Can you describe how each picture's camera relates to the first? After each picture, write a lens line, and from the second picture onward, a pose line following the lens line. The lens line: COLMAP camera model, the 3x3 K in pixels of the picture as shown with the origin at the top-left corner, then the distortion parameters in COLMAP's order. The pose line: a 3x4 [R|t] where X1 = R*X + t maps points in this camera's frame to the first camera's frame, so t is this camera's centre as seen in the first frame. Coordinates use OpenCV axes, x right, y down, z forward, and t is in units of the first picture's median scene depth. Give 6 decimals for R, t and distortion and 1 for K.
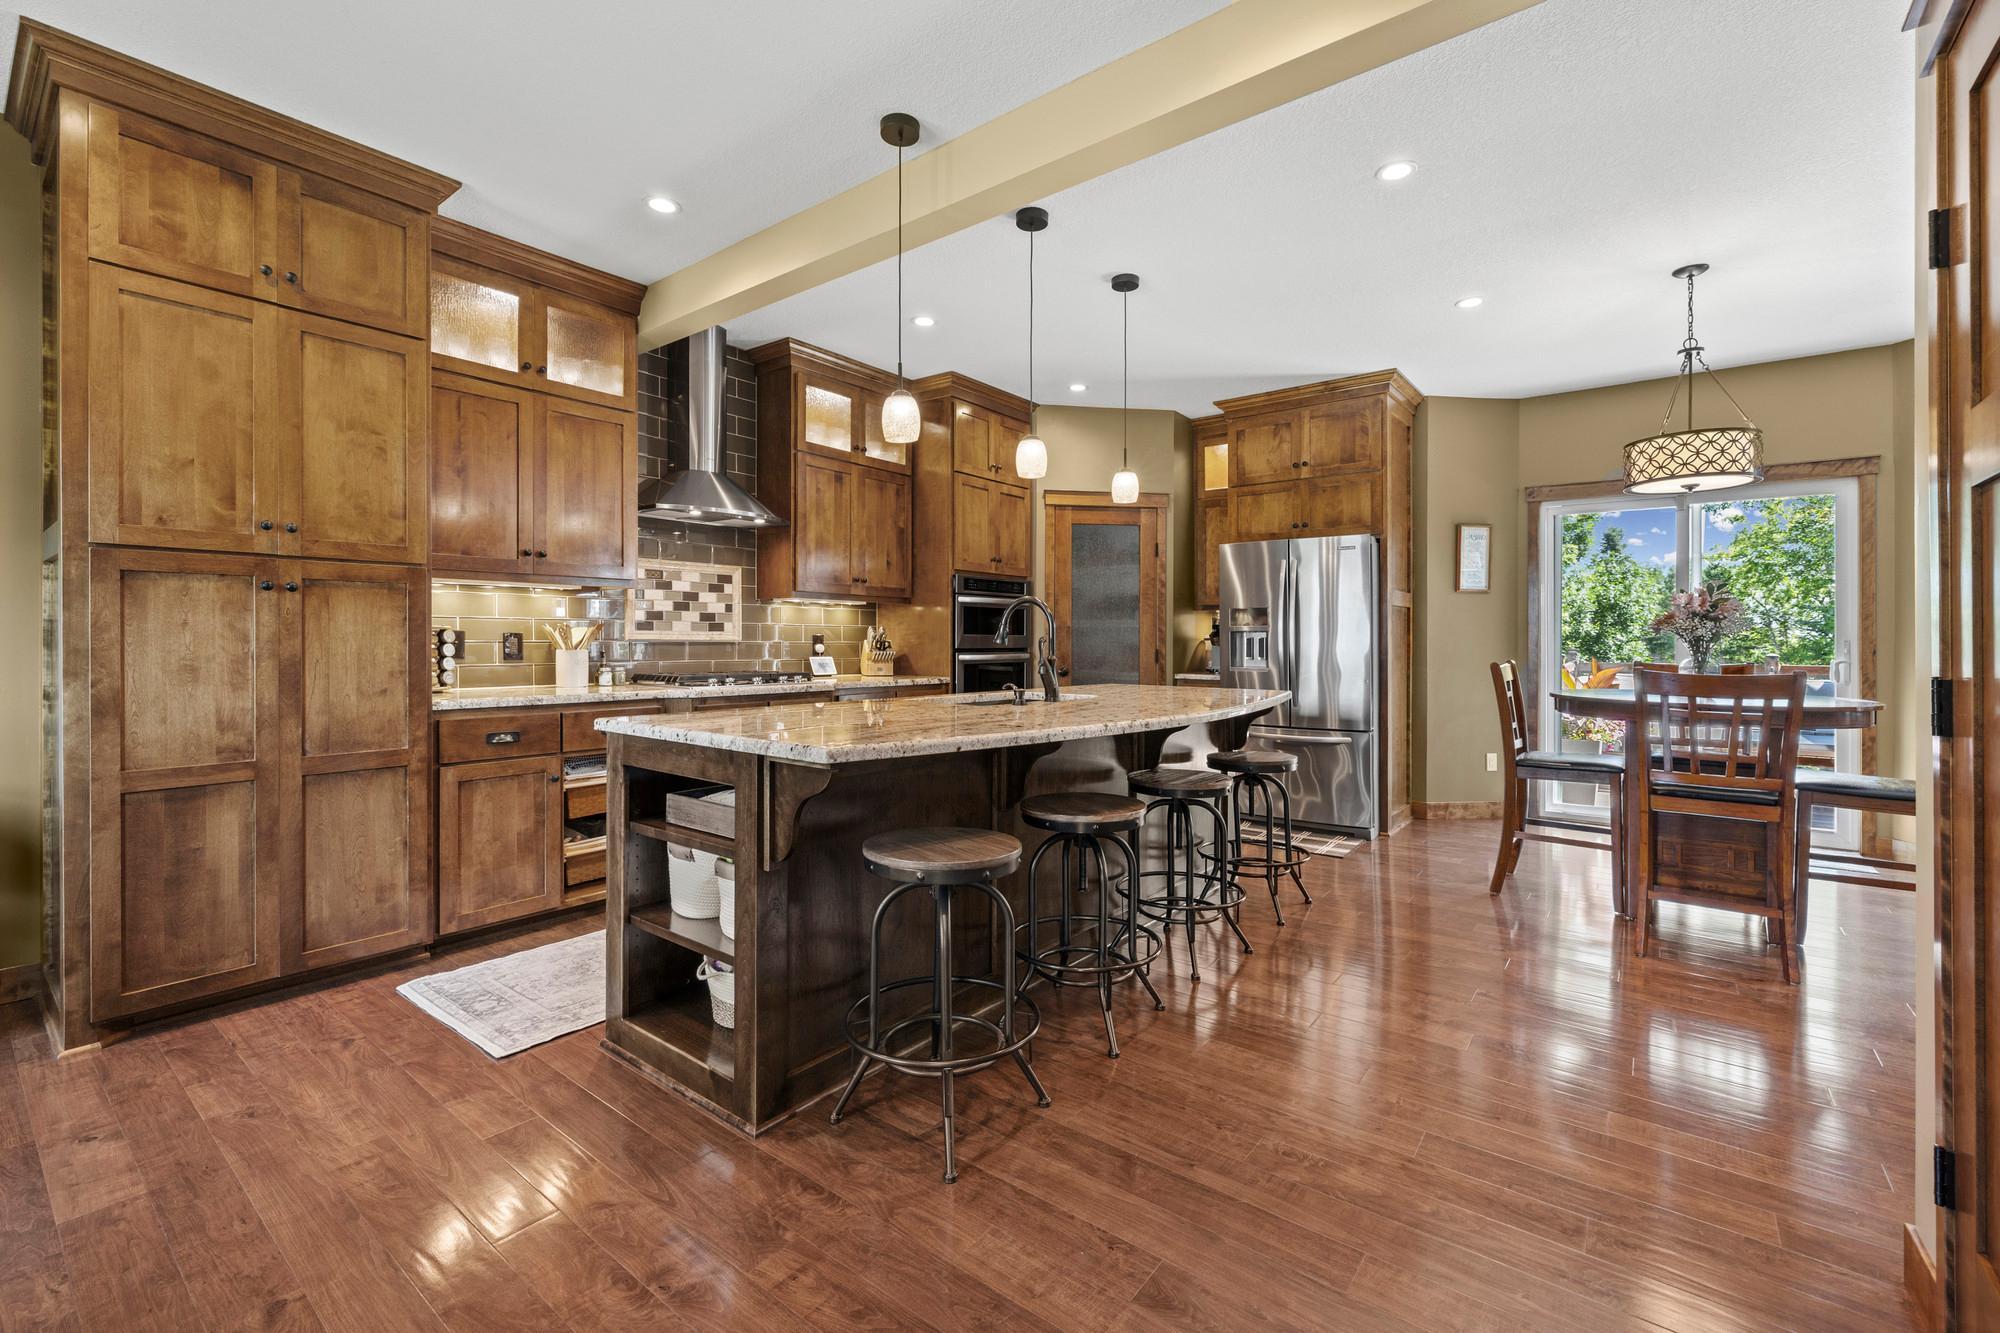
lens RADIAL K [[844.8, 0, 1002.0], [0, 844.8, 644.0], [0, 0, 1]] dist [0.000005, -0.000007]
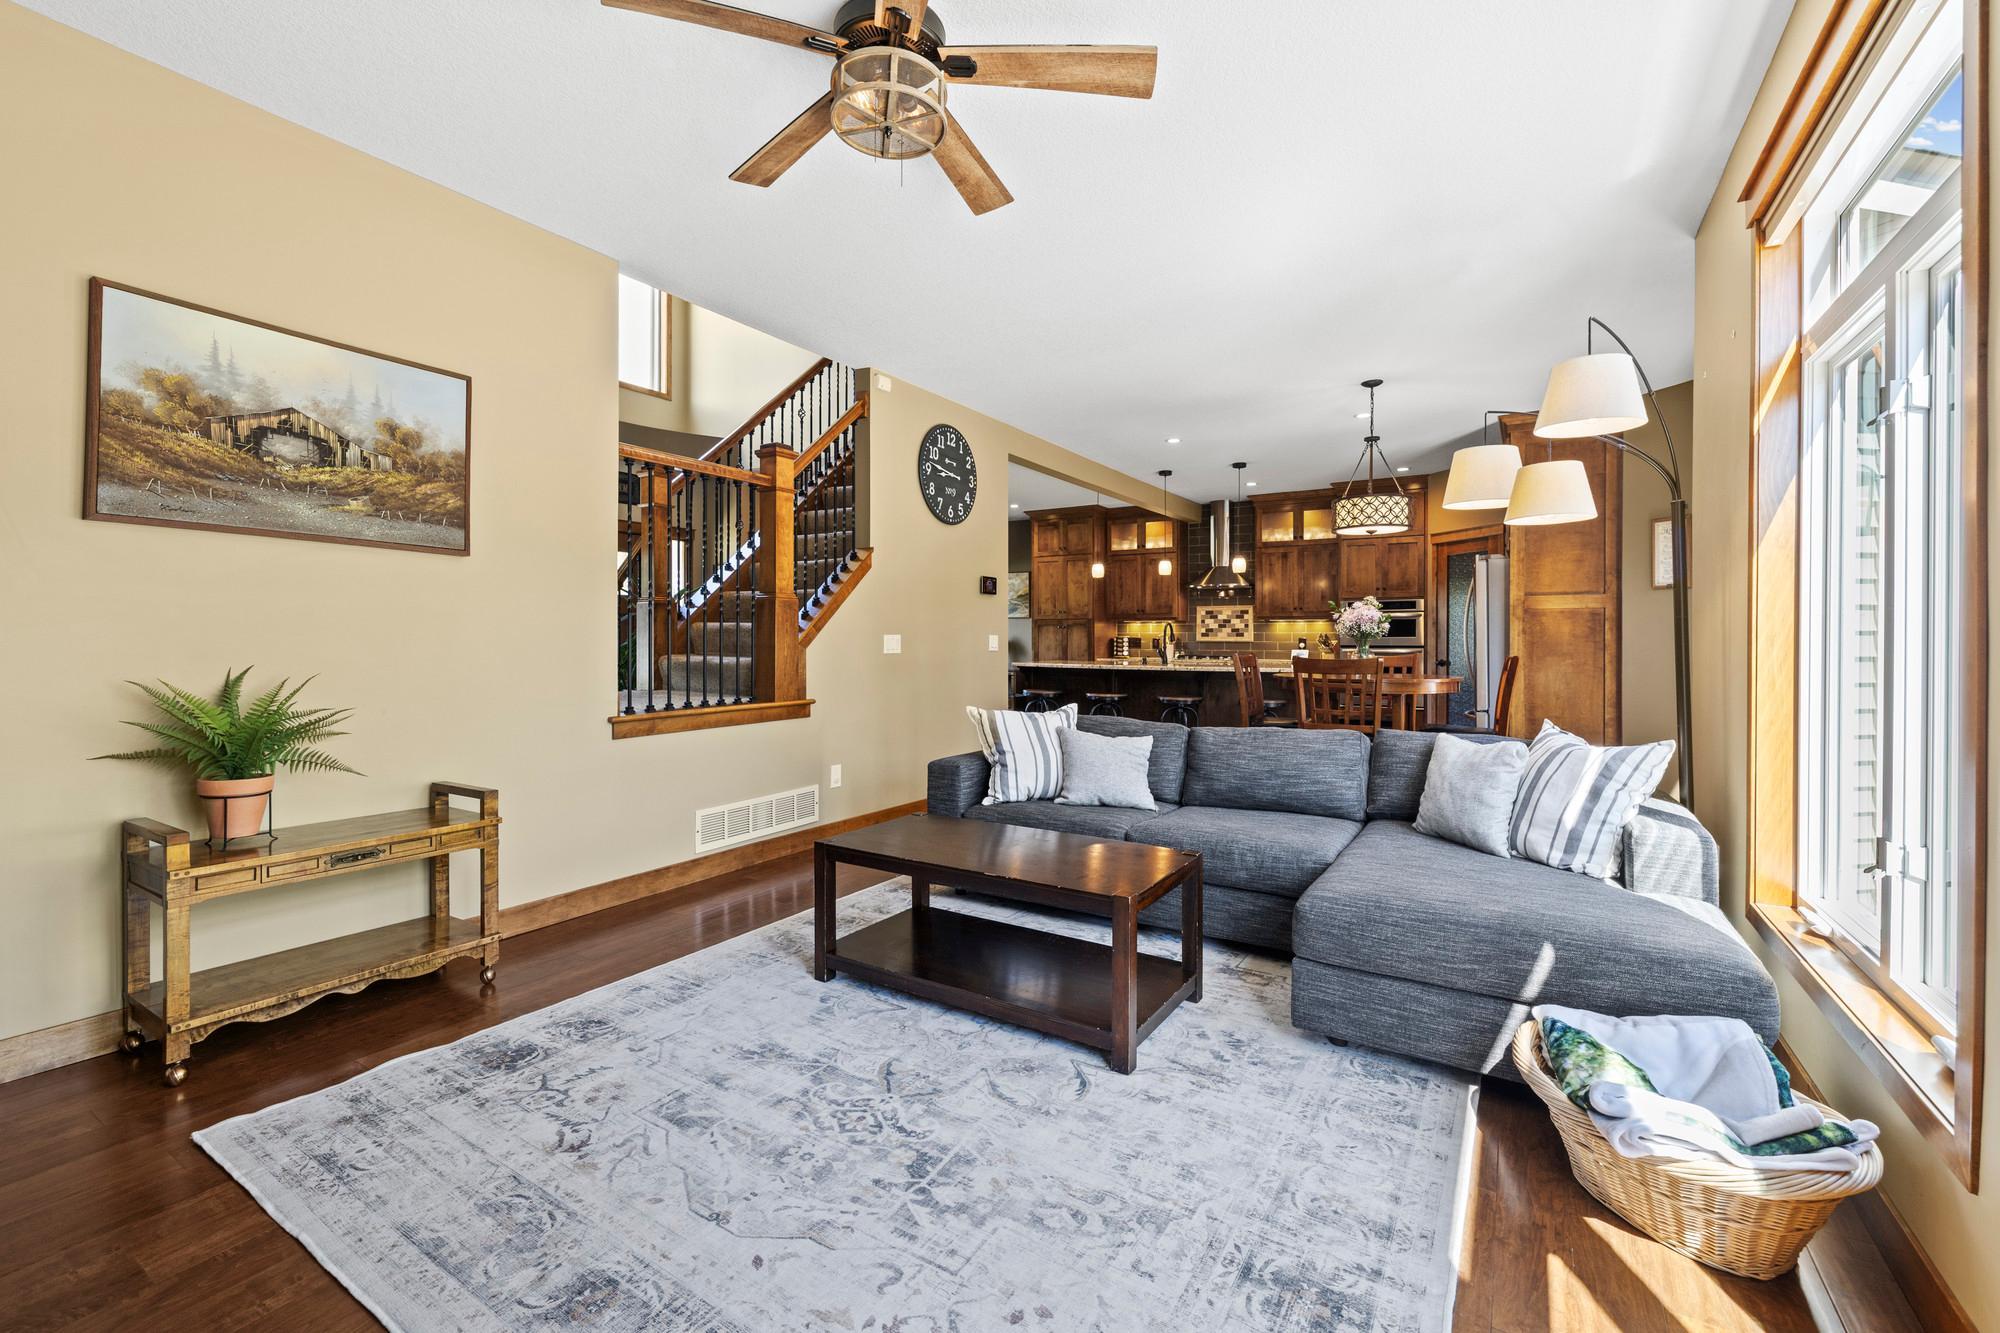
lens RADIAL K [[844.8, 0, 1002.0], [0, 844.8, 644.0], [0, 0, 1]] dist [0.000005, -0.000007]
pose [[0.106155, 0.000922, -0.994349, 1.744651], [-0.005910, 0.999982, 0.000296, 0.006181], [0.994332, 0.005845, 0.106159, 0.175034]]
